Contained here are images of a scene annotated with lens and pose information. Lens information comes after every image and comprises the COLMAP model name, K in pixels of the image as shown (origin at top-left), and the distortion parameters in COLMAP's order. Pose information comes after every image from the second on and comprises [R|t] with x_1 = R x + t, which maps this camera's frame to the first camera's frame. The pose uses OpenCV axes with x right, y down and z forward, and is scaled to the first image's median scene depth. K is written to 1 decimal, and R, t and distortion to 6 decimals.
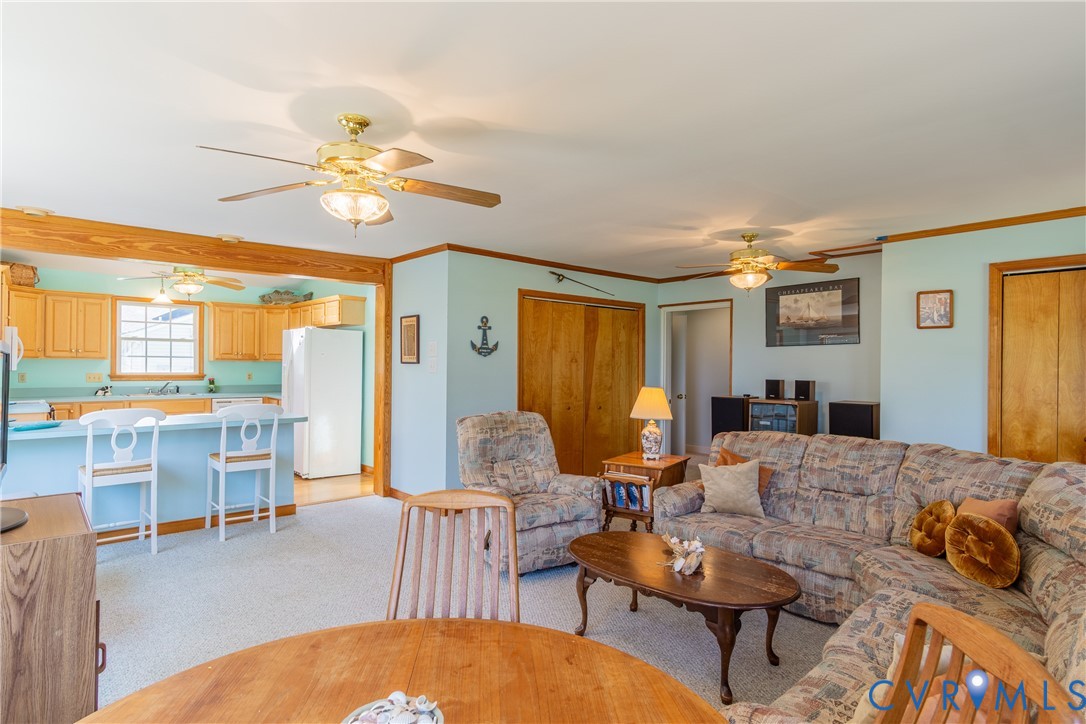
lens RADIAL K [[559.4, 0, 542.7], [0, 559.4, 365.1], [0, 0, 1]] dist [0.006325, 0.001022]
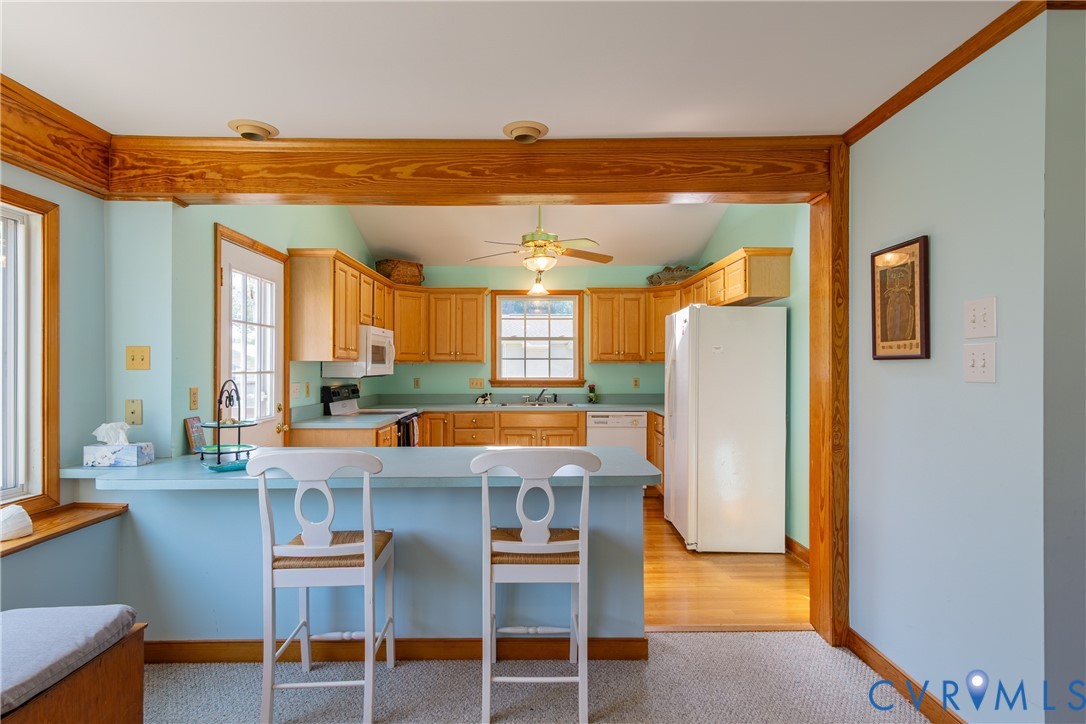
lens RADIAL K [[559.4, 0, 541.2], [0, 559.4, 368.5], [0, 0, 1]] dist [0.006325, 0.001022]
pose [[0.740755, -0.008573, -0.671721, -0.124521], [0.008392, 0.999959, -0.003508, 0.002672], [0.671723, -0.003039, 0.740796, 0.411593]]
